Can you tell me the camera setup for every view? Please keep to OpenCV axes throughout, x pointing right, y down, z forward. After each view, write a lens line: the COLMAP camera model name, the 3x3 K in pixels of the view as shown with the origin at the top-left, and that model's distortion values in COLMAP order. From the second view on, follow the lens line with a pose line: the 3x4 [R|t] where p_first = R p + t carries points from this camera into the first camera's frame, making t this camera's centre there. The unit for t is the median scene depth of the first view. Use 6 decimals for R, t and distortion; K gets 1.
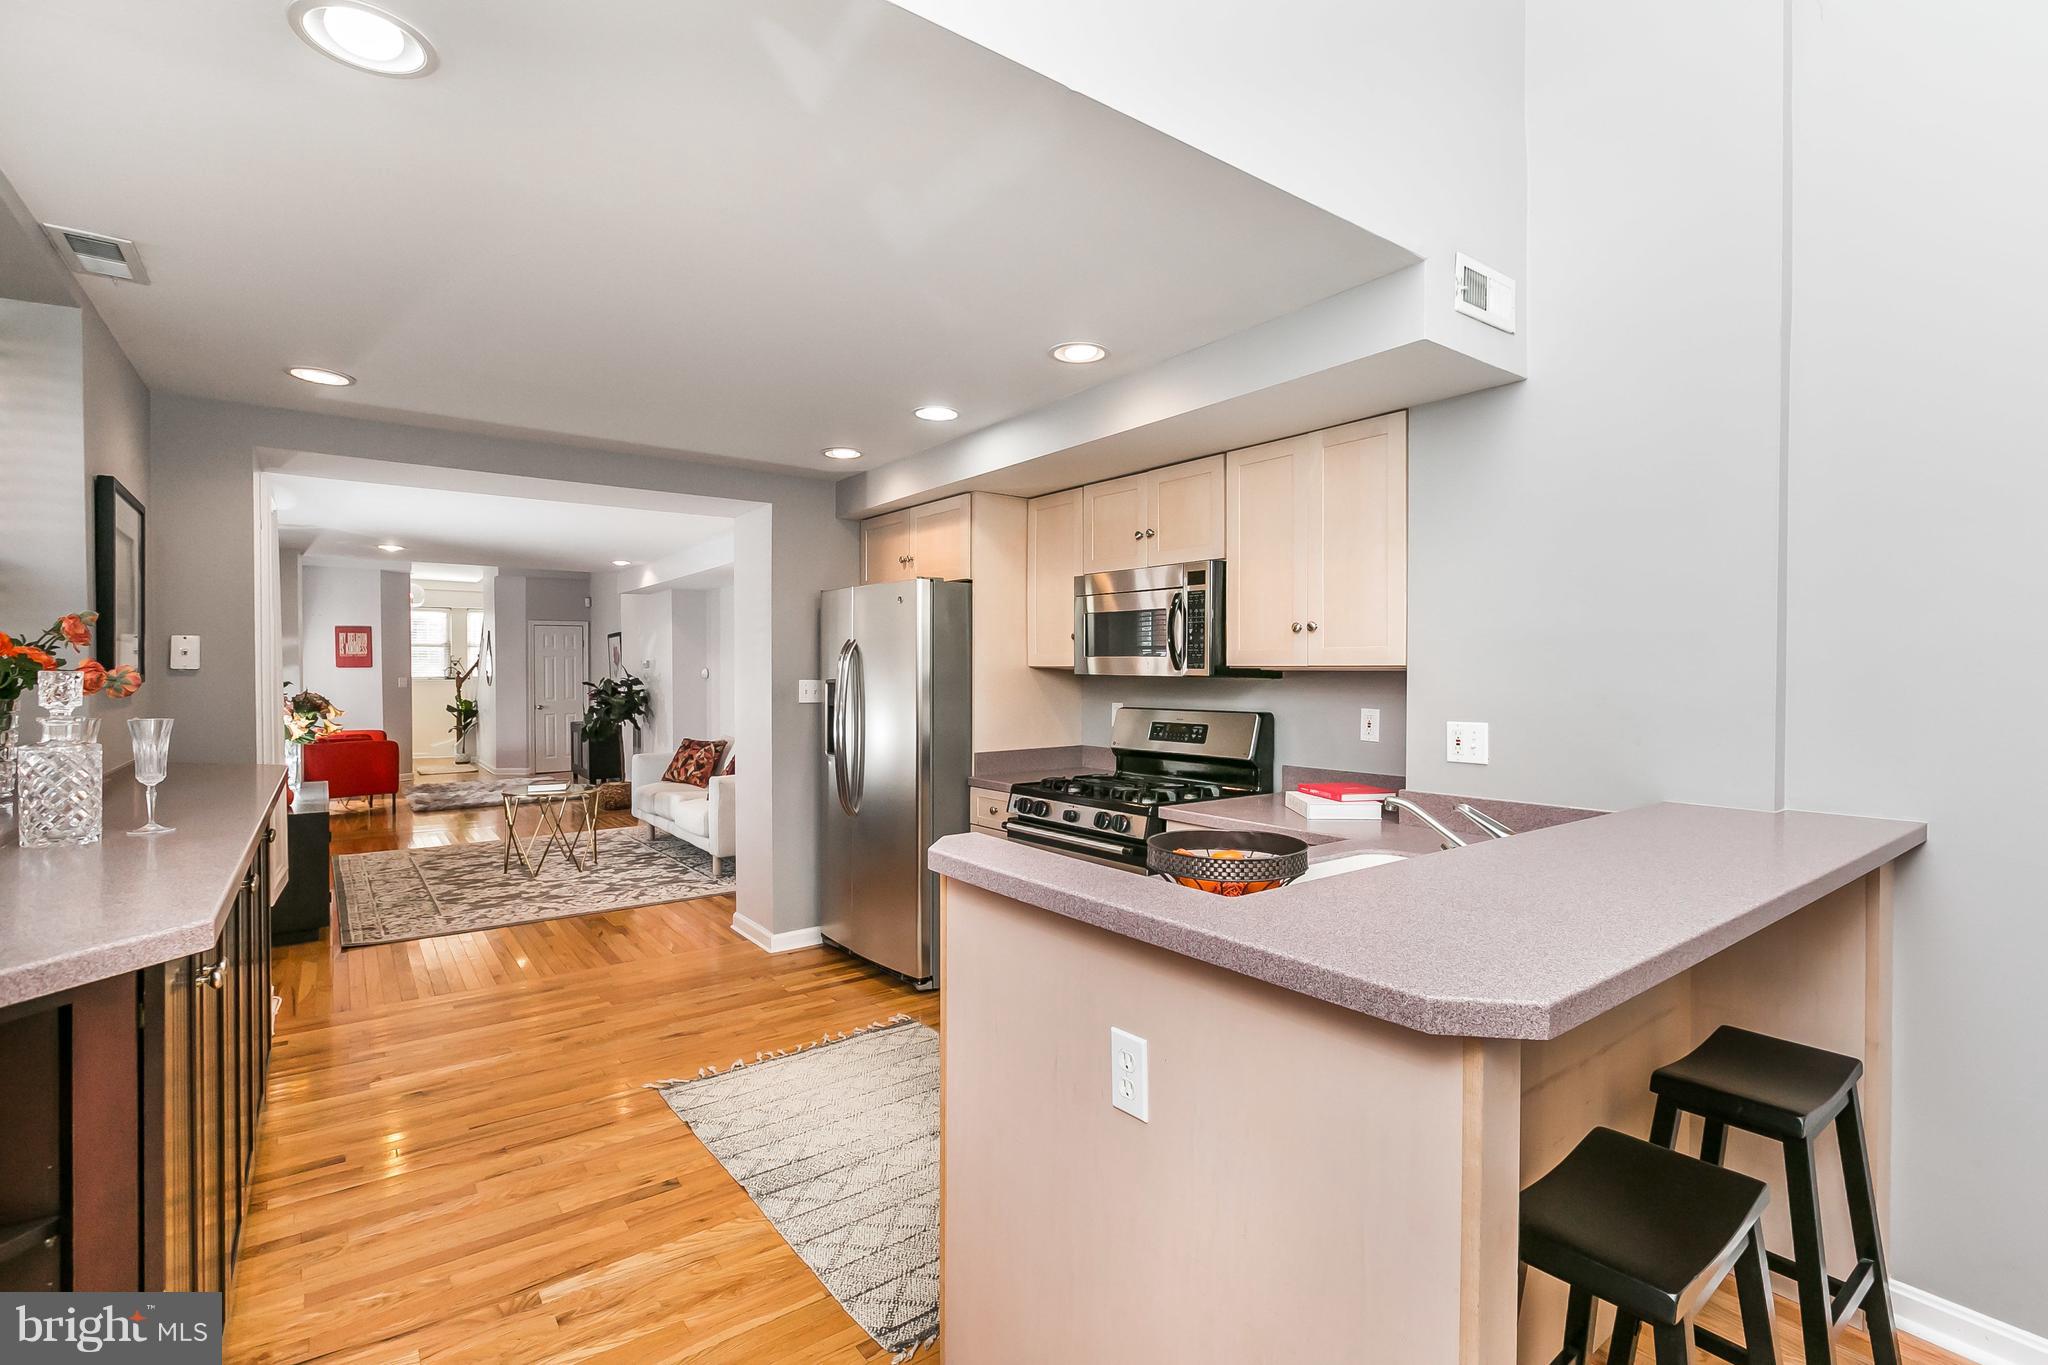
lens RADIAL K [[920.5, 0, 1021.0], [0, 920.5, 677.3], [0, 0, 1]] dist [0.001872, 0.000318]
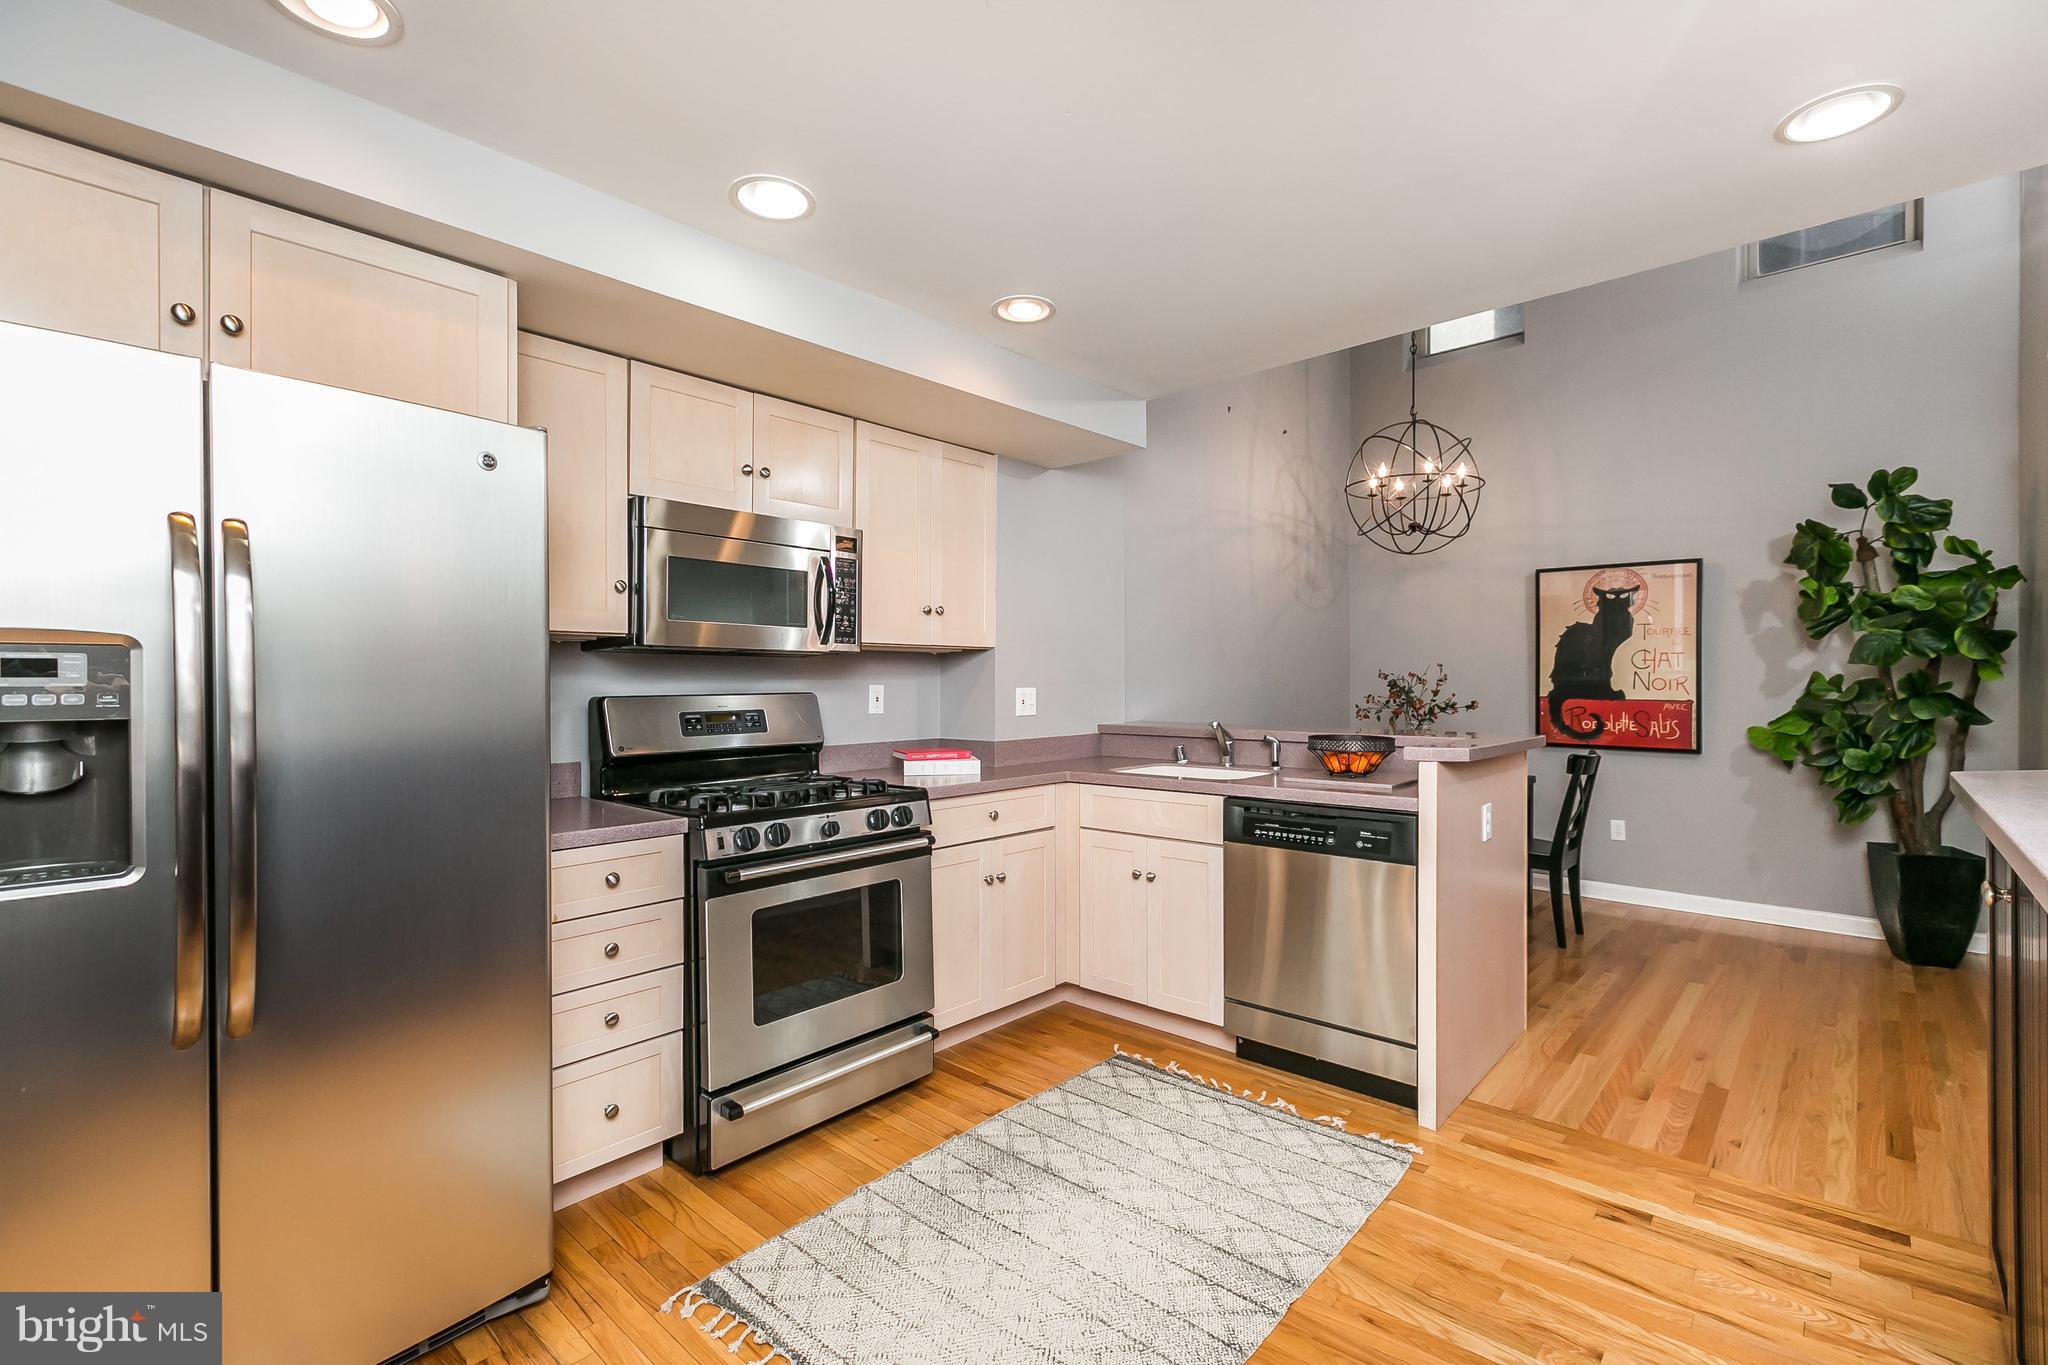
lens RADIAL K [[923.7, 0, 1019.8], [0, 923.7, 683.4], [0, 0, 1]] dist [0.001336, -0.000432]
pose [[-0.188575, -0.001867, 0.982057, -0.493153], [0.012368, 0.999914, 0.004276, 0.018838], [-0.981981, 0.012952, -0.188536, 0.666626]]
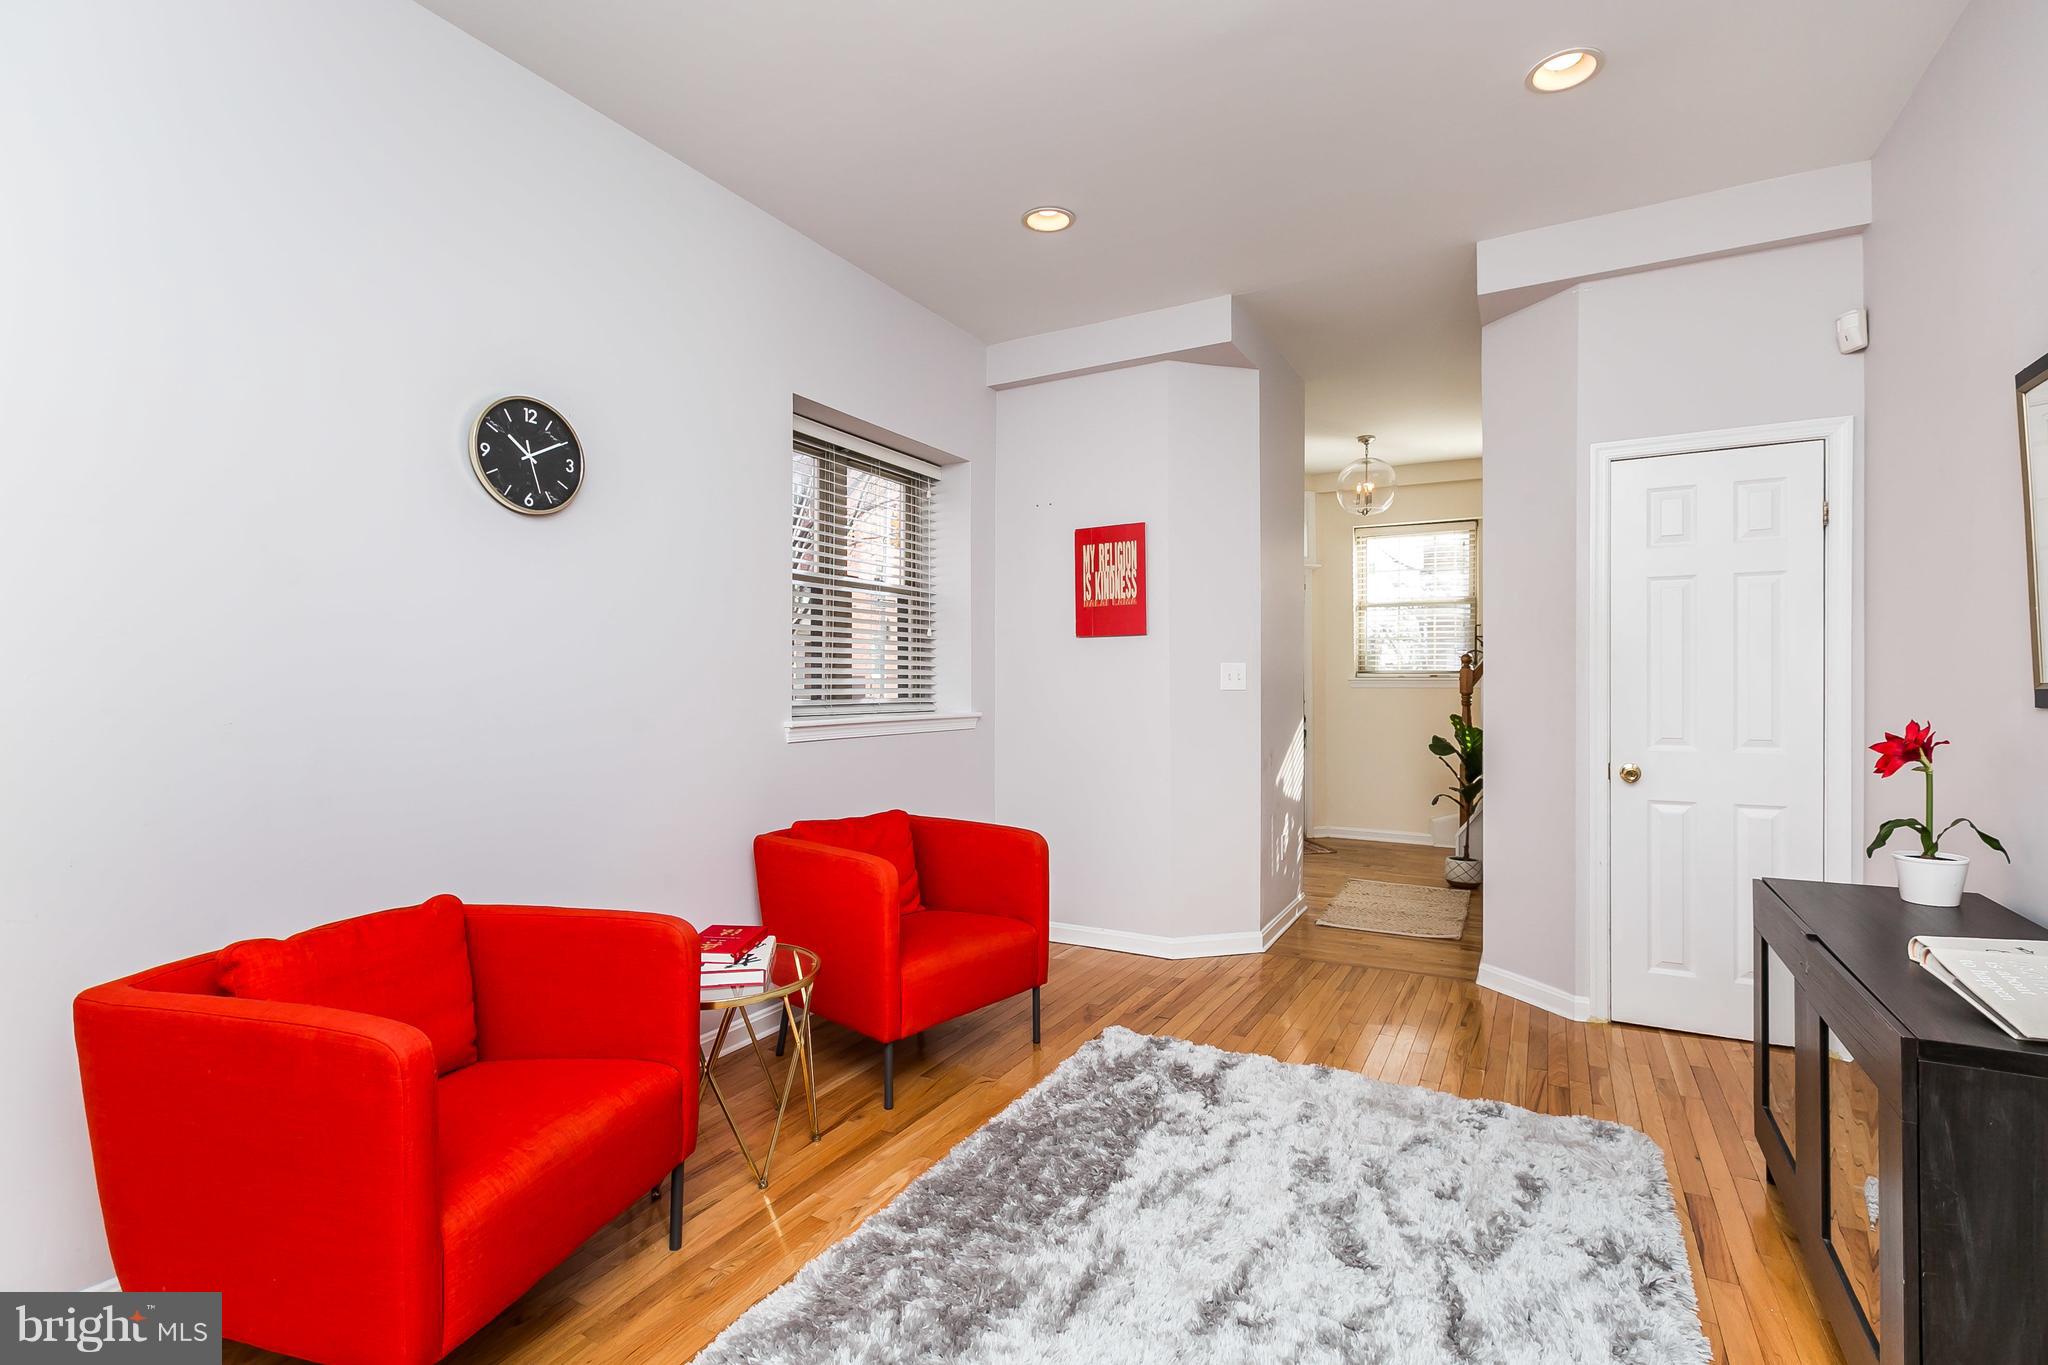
lens RADIAL K [[925.2, 0, 1027.8], [0, 925.2, 677.2], [0, 0, 1]] dist [-0.000144, -0.000184]
pose [[0.419032, -0.006151, -0.907951, -0.903839], [-0.003737, 0.999957, -0.008499, 0.021348], [0.907964, 0.006955, 0.418991, 1.869757]]
